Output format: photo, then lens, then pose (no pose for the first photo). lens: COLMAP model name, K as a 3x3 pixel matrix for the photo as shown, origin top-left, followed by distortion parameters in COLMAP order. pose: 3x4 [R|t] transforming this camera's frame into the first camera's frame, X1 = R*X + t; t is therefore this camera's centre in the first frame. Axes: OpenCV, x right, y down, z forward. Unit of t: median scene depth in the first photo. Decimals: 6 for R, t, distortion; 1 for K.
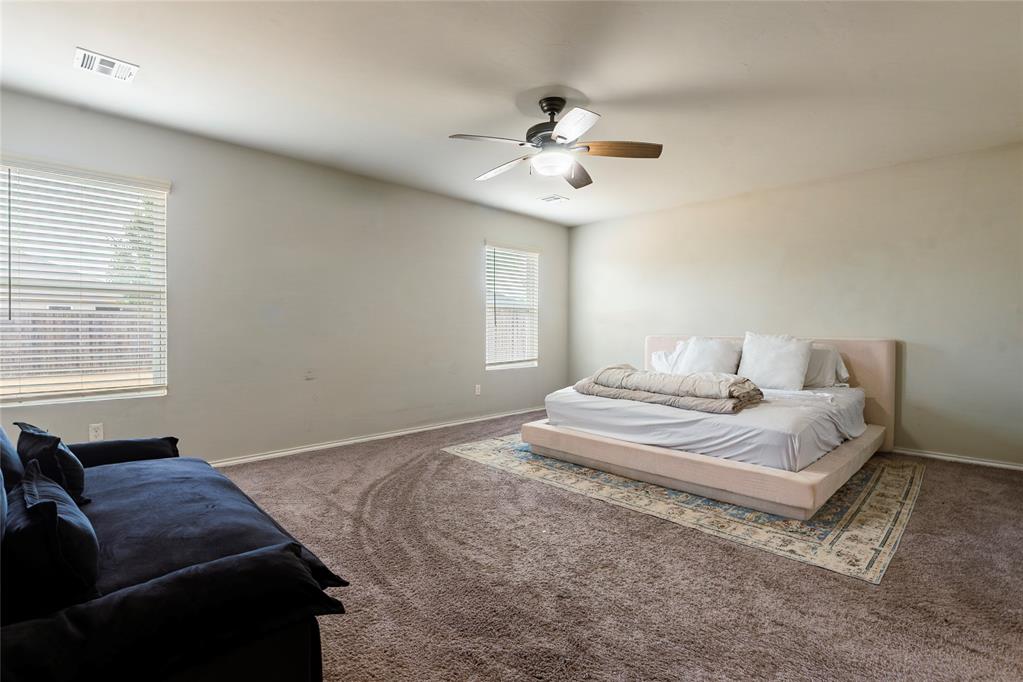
lens RADIAL K [[477.5, 0, 519.4], [0, 477.5, 339.4], [0, 0, 1]] dist [-0.012067, 0.001797]
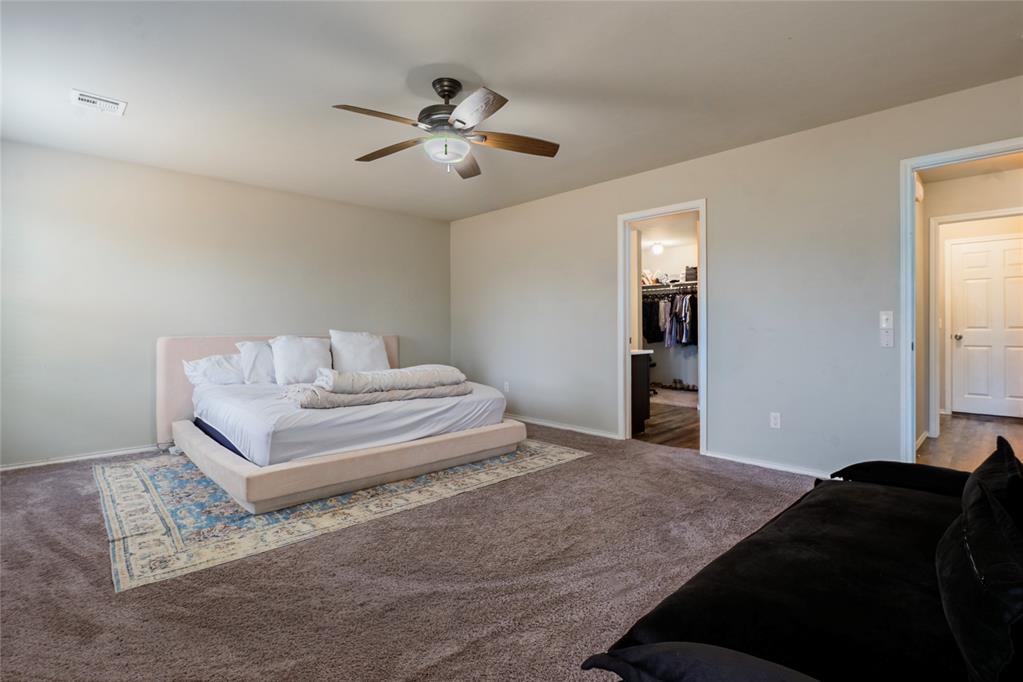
lens RADIAL K [[477.5, 0, 512.3], [0, 477.5, 334.2], [0, 0, 1]] dist [-0.012067, 0.001797]
pose [[0.025718, -0.016861, 0.999527, -0.739162], [0.020713, 0.999652, 0.016330, -0.020430], [-0.999455, 0.020283, 0.026058, 0.737153]]
